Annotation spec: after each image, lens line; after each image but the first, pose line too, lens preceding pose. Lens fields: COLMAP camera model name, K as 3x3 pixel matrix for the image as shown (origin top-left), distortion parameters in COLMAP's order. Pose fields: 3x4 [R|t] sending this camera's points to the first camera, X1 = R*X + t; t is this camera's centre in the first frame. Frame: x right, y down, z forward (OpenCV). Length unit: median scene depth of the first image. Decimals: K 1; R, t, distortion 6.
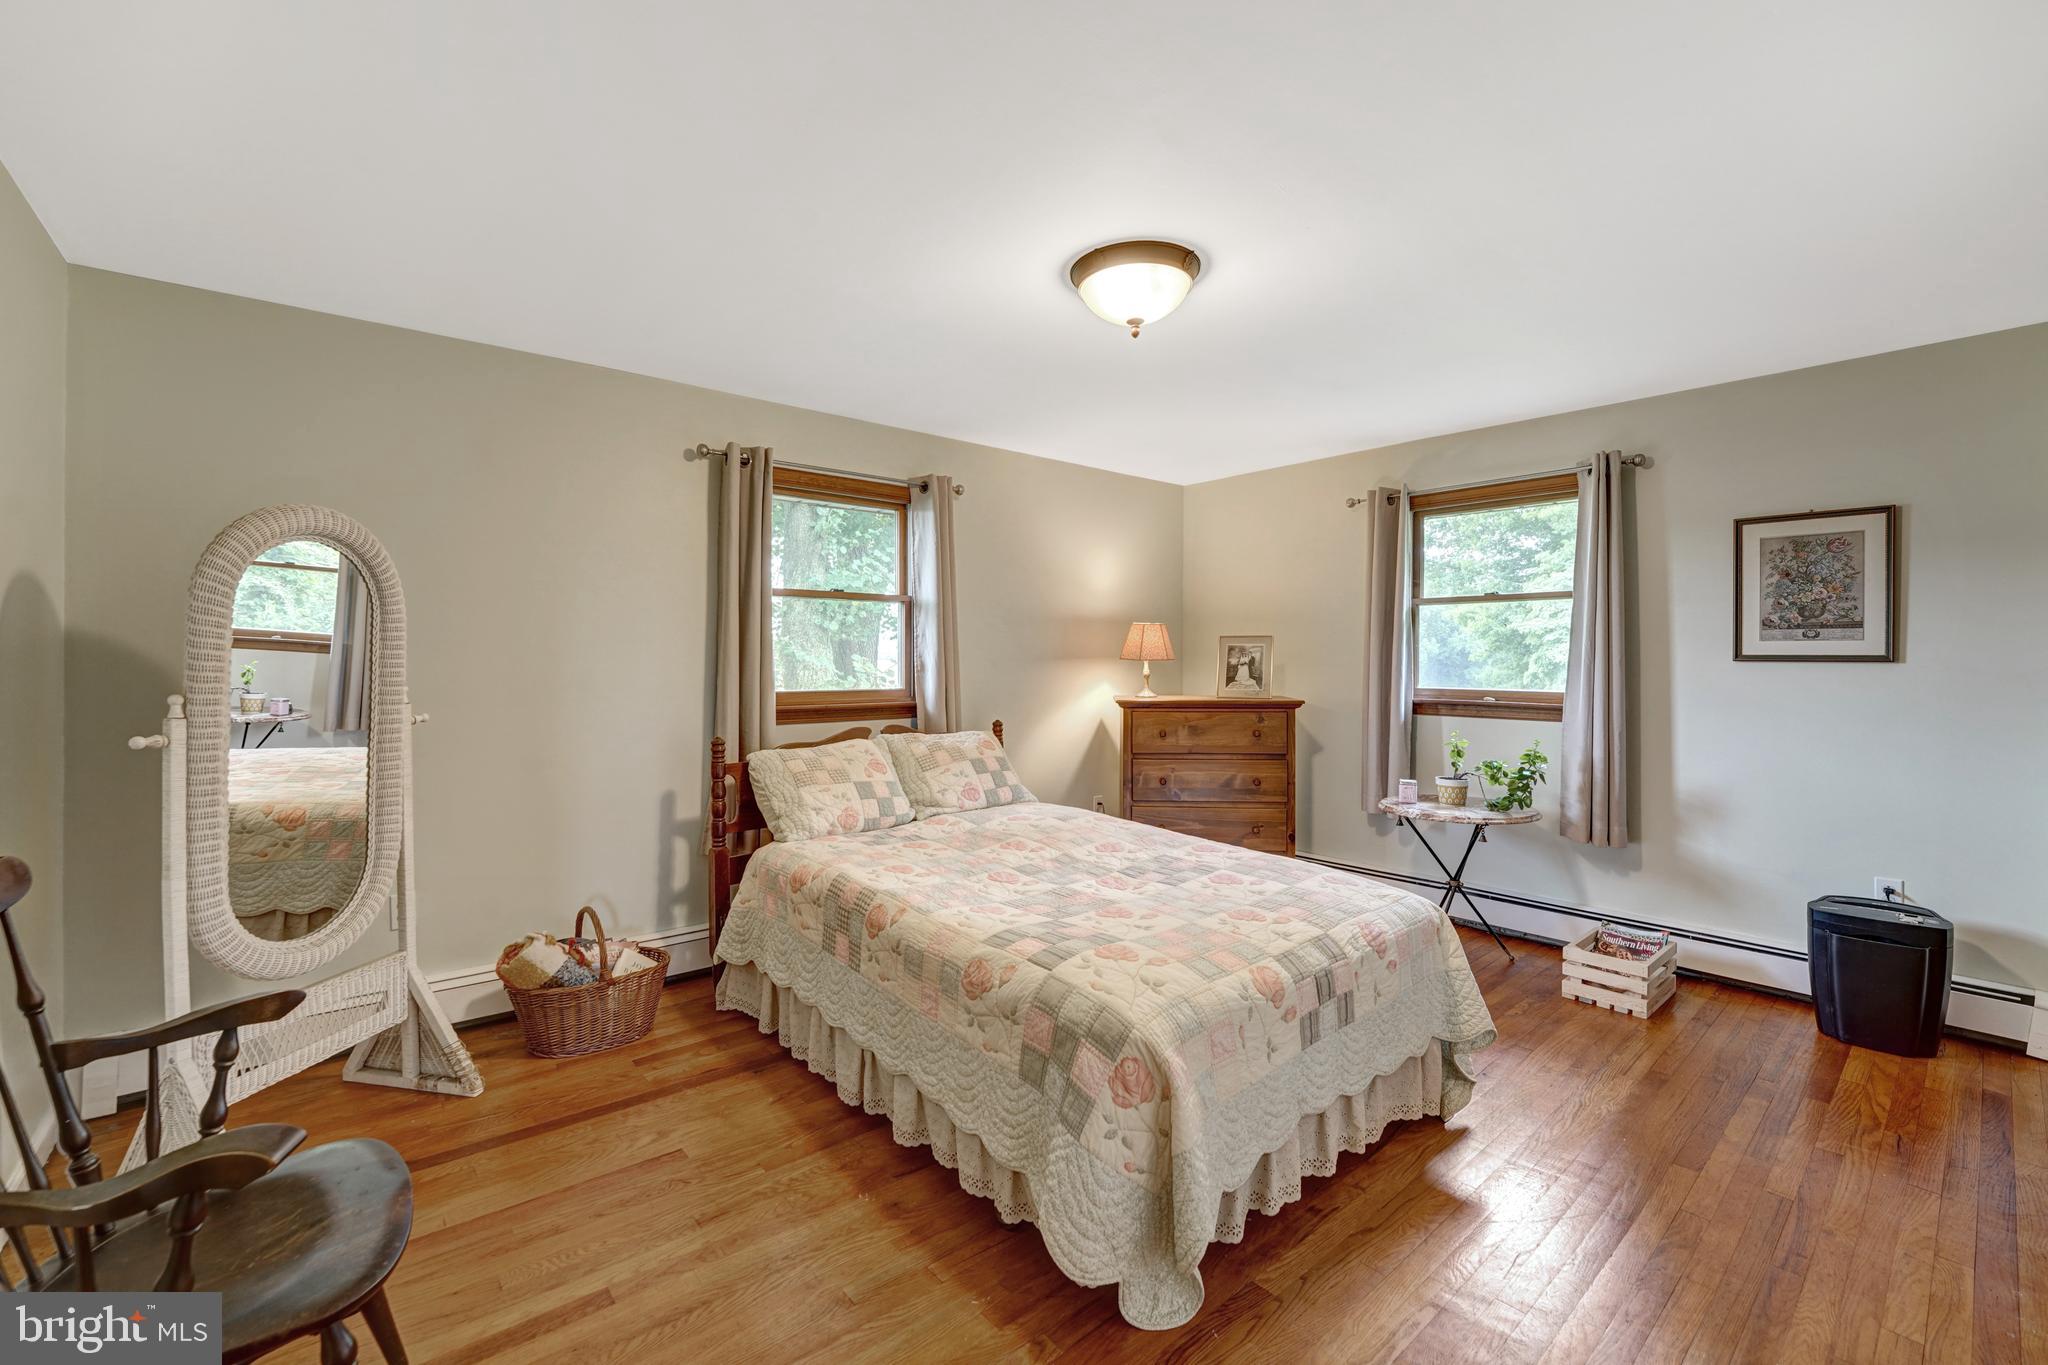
lens RADIAL K [[836.0, 0, 1009.1], [0, 836.0, 663.5], [0, 0, 1]] dist [-0.029182, -0.000088]
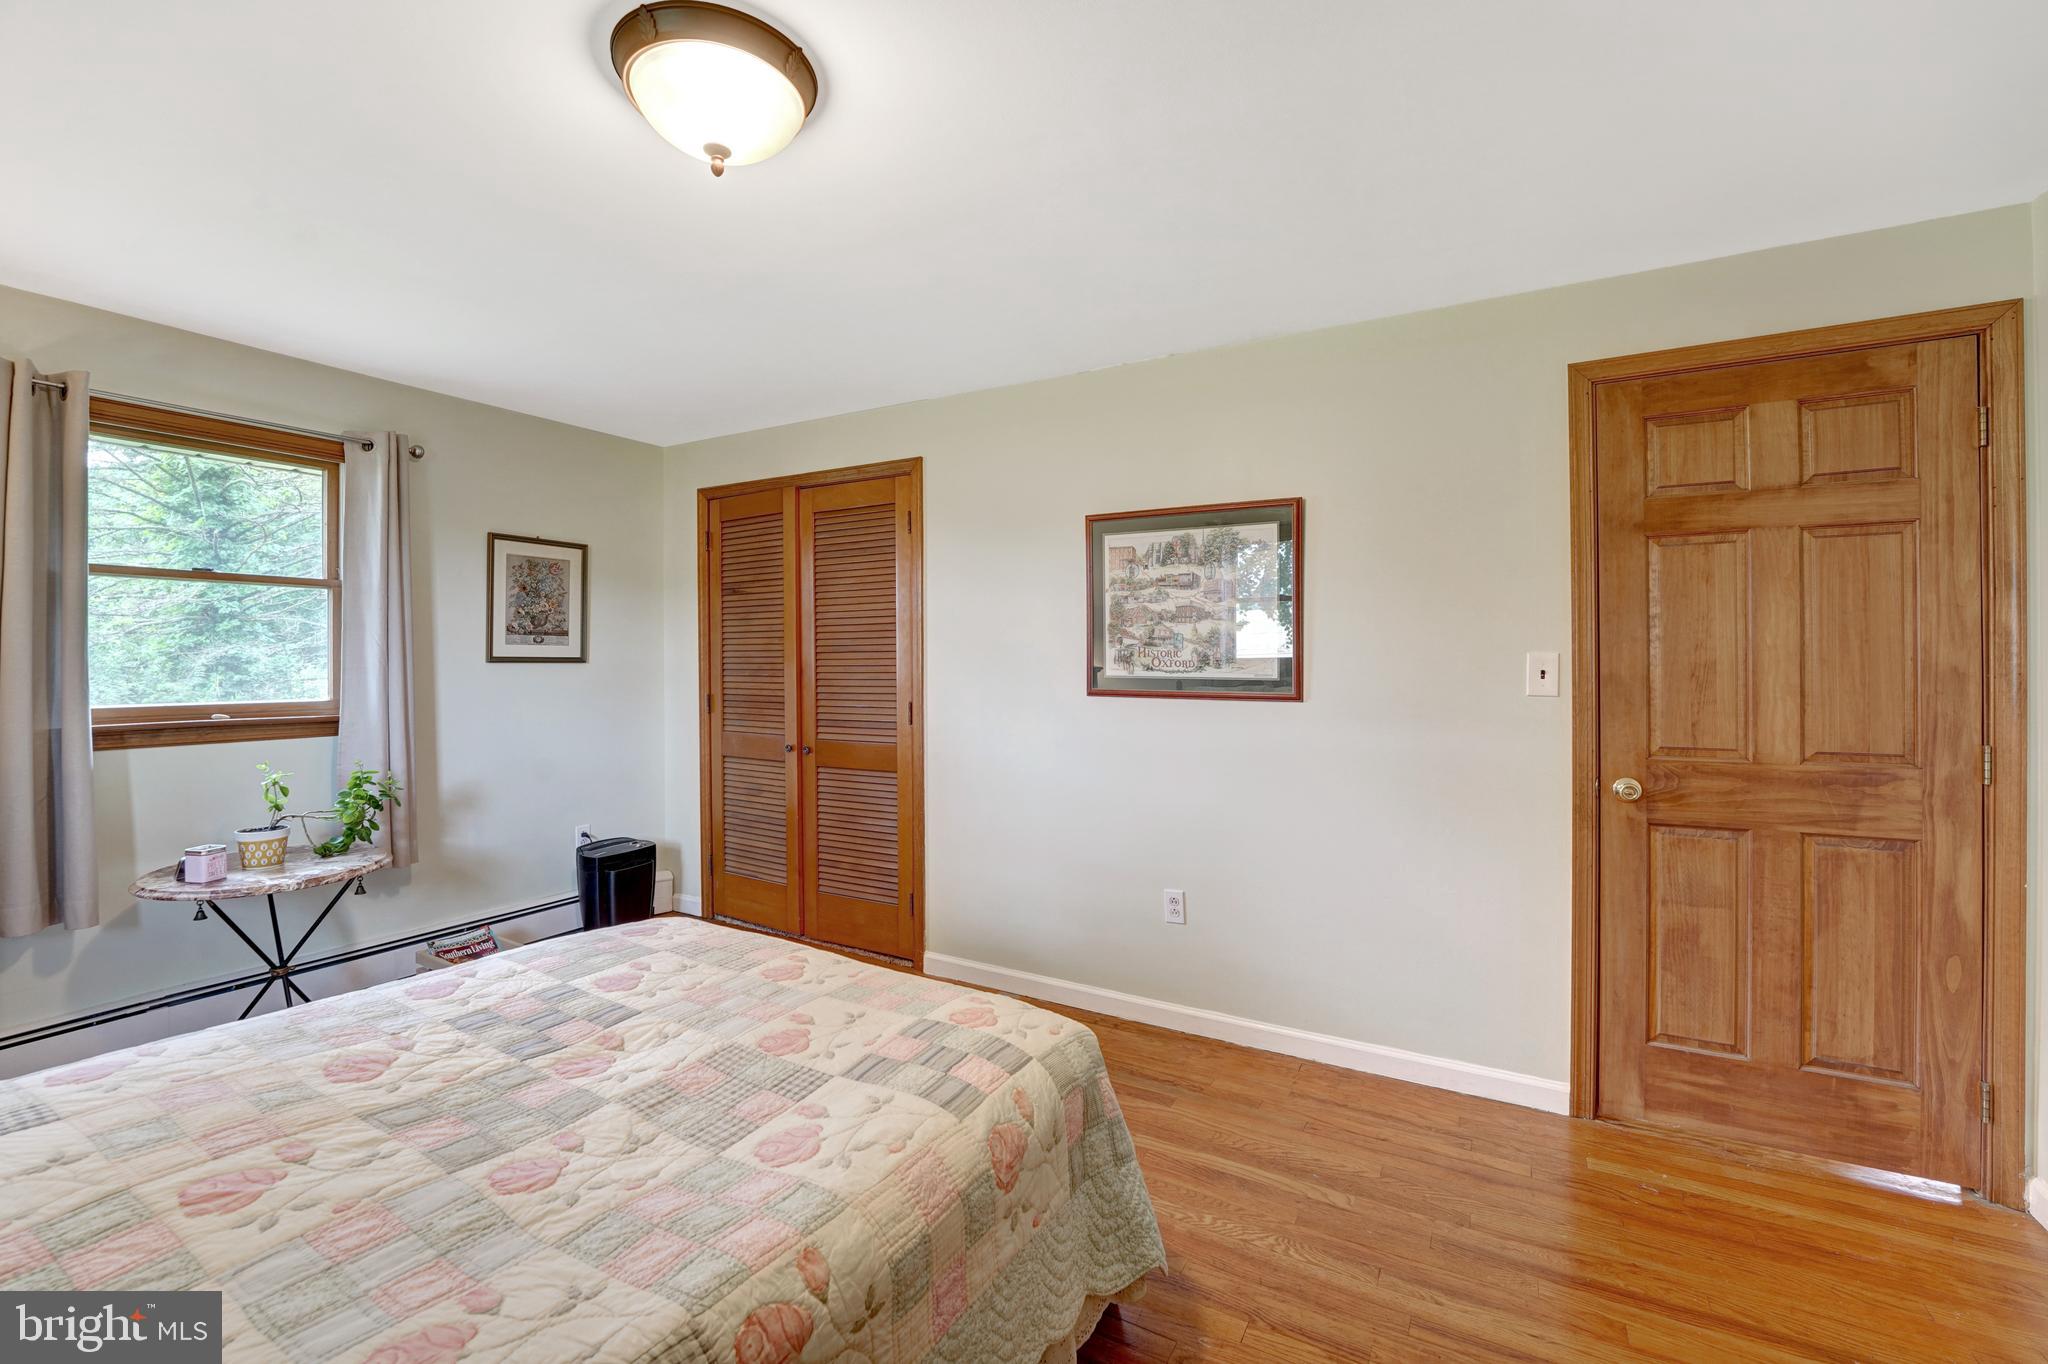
lens RADIAL K [[836.0, 0, 1009.1], [0, 836.0, 663.0], [0, 0, 1]] dist [-0.029182, -0.000088]
pose [[-0.328662, -0.006728, 0.944424, -0.414030], [0.003363, 0.999960, 0.008294, -0.009815], [-0.944442, 0.005902, -0.328626, 0.766236]]
